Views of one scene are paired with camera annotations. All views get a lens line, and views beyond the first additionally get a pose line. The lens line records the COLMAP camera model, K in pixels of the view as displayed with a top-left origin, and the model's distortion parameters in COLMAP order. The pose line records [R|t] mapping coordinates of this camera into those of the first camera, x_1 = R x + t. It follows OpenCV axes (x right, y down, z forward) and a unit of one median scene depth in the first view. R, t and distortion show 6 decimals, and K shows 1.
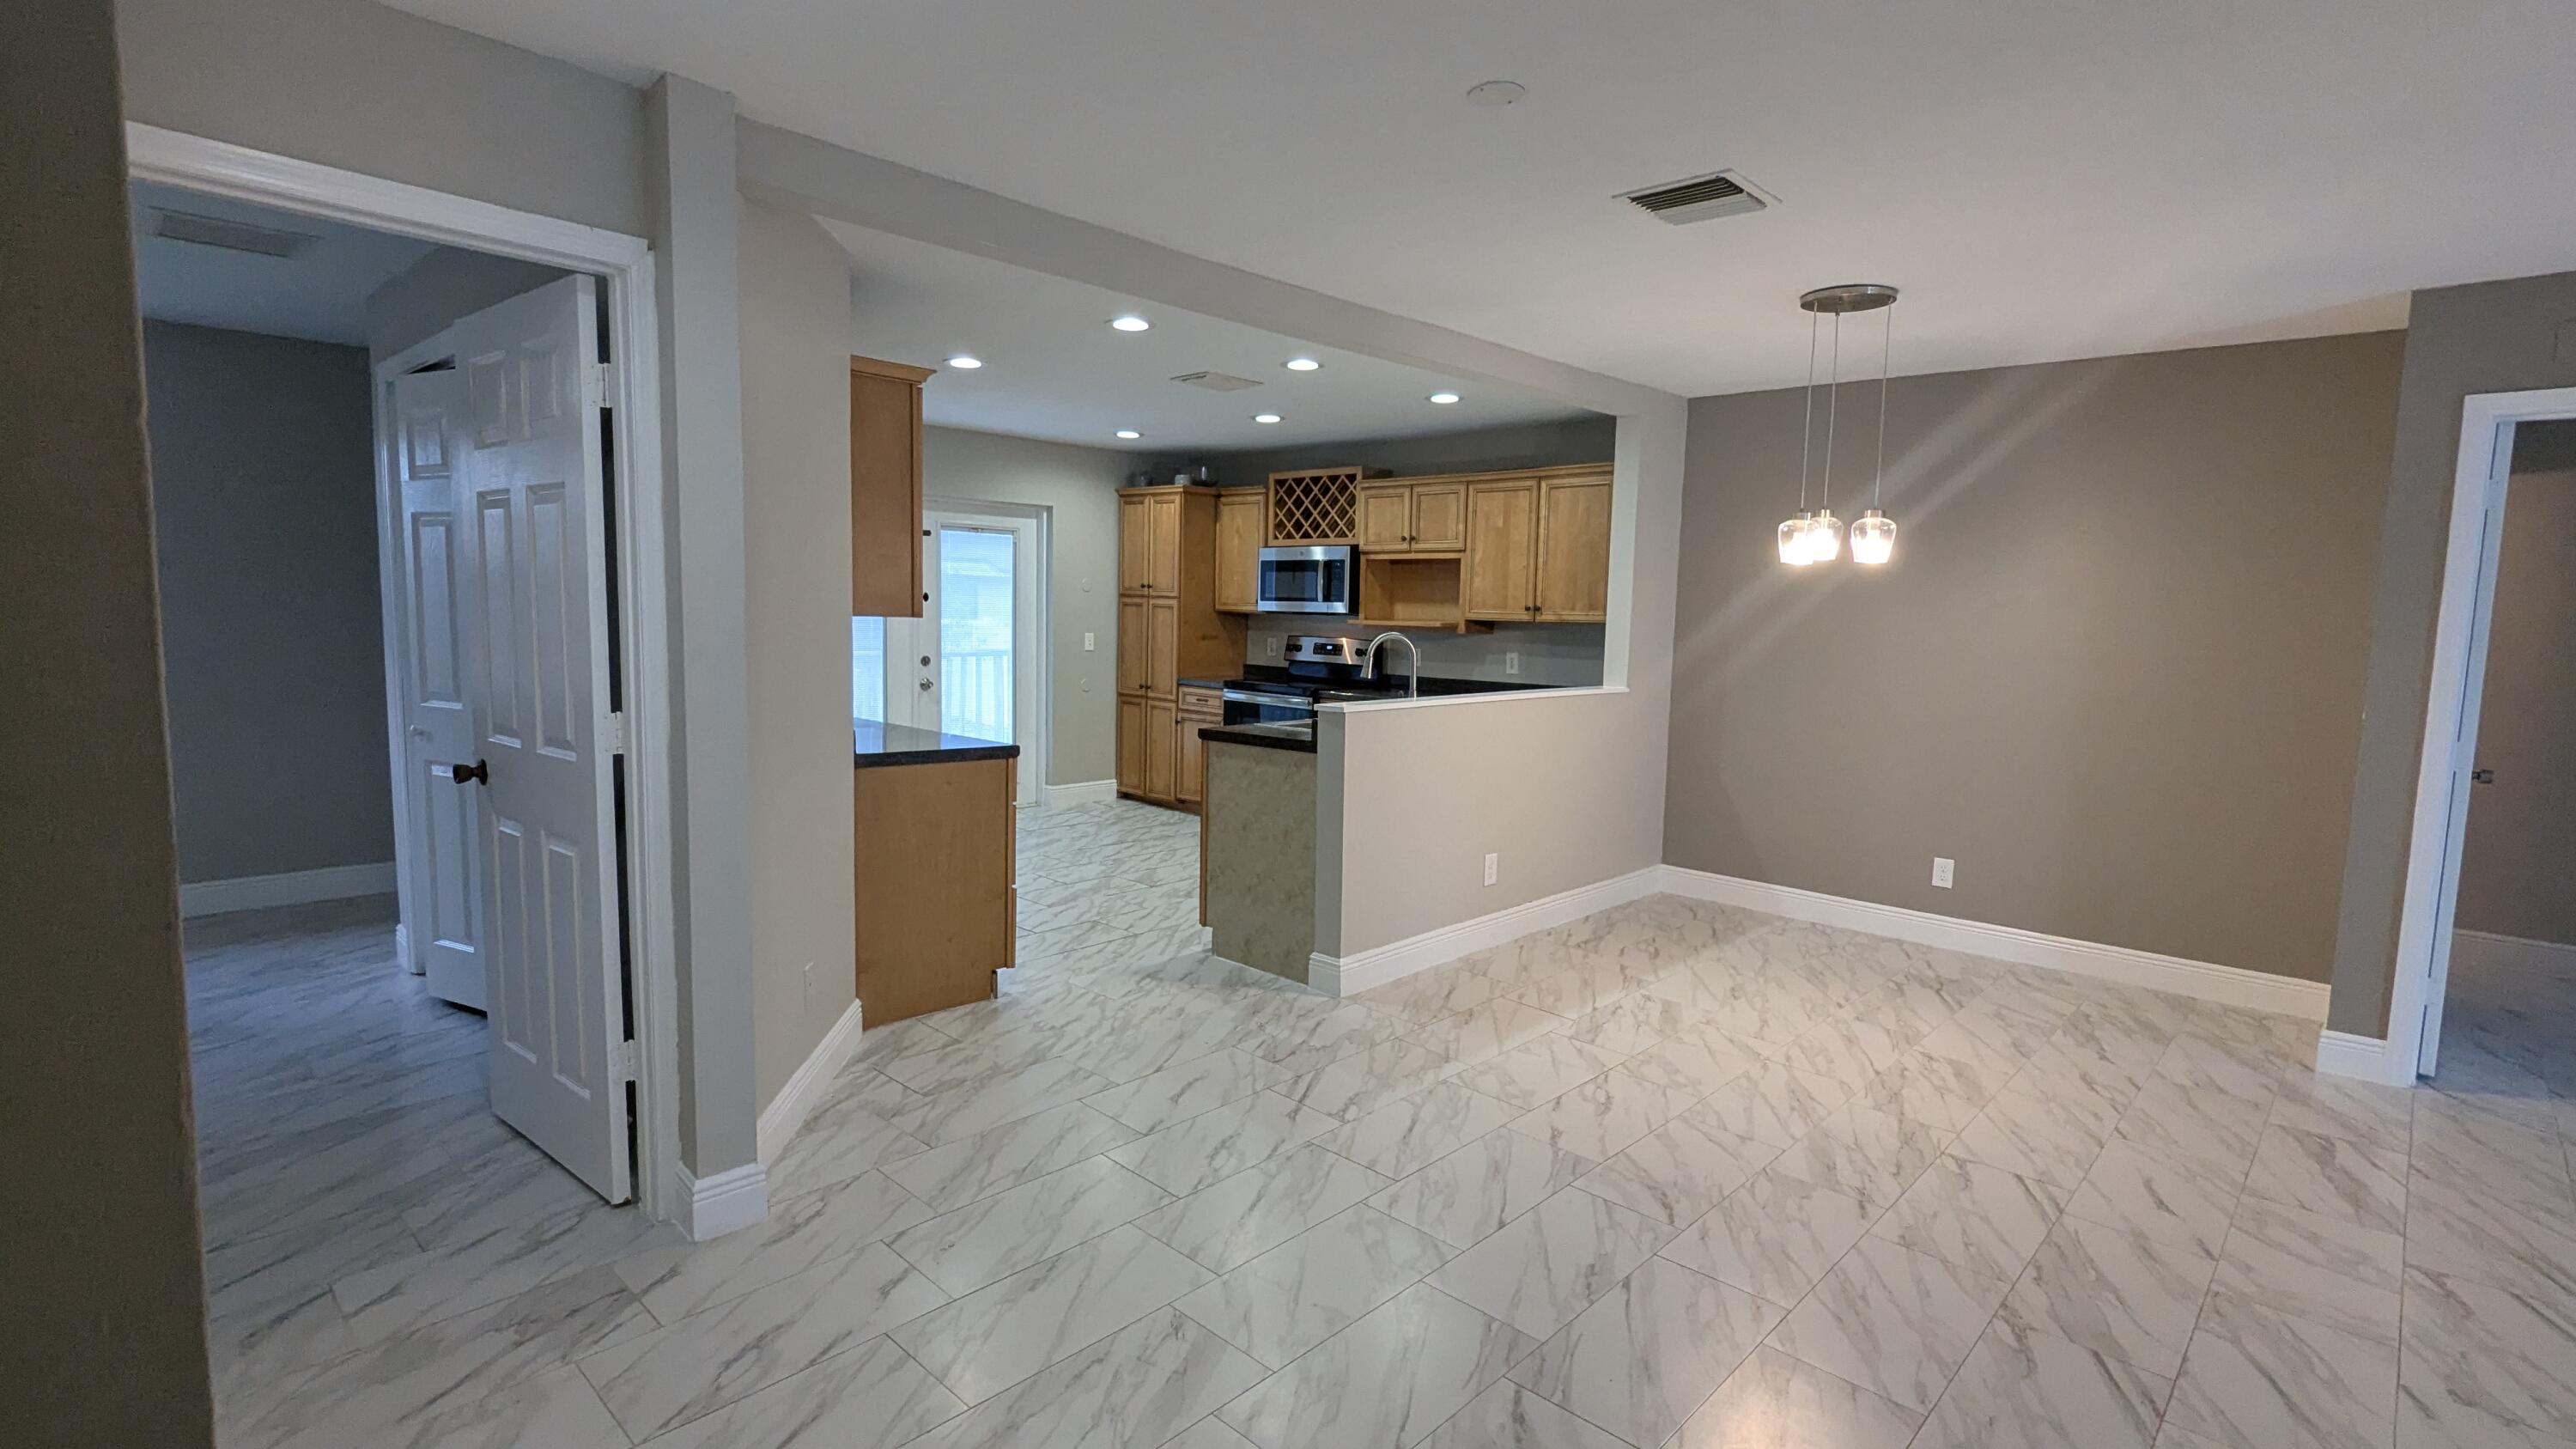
lens RADIAL K [[1205.8, 0, 1293.6], [0, 1205.8, 728.4], [0, 0, 1]] dist [0.000167, 0.000239]
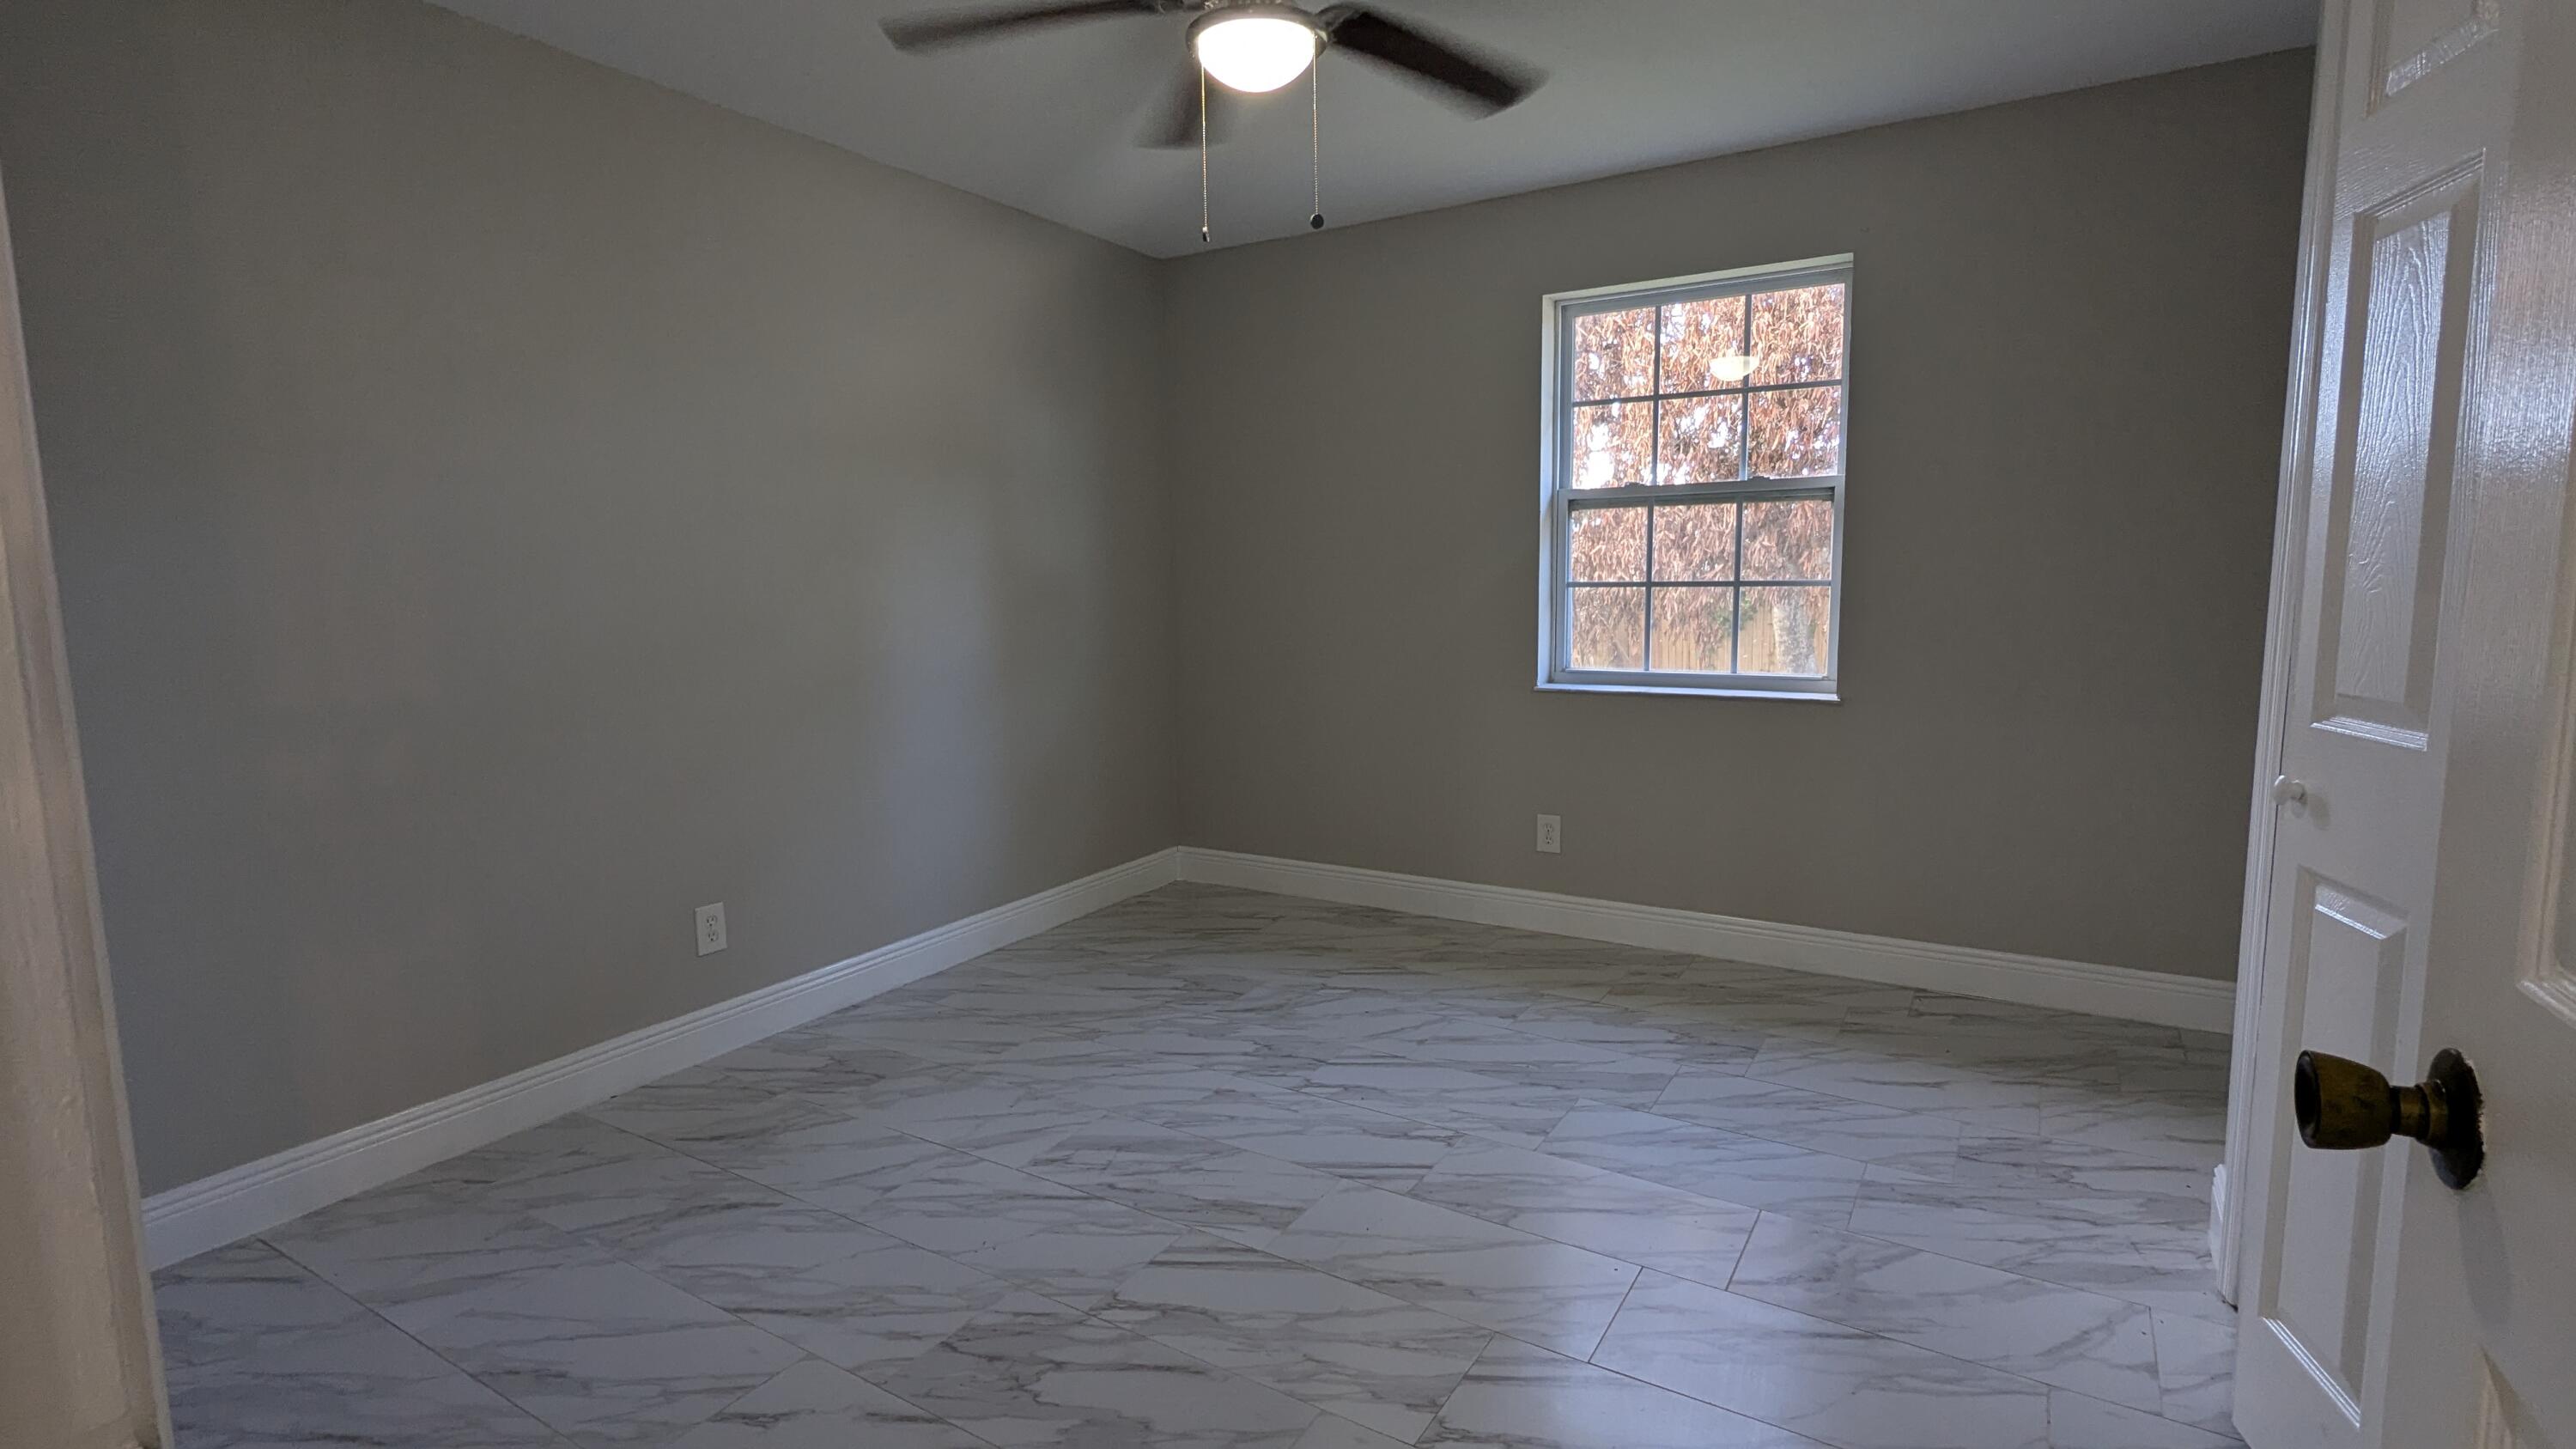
lens RADIAL K [[1215.9, 0, 1286.1], [0, 1215.9, 726.9], [0, 0, 1]] dist [-0.002747, 0.002497]
pose [[0.196280, 0.091857, -0.976236, -0.407834], [-0.083746, 0.993535, 0.076647, -0.021477], [0.976965, 0.066711, 0.202704, 0.600369]]
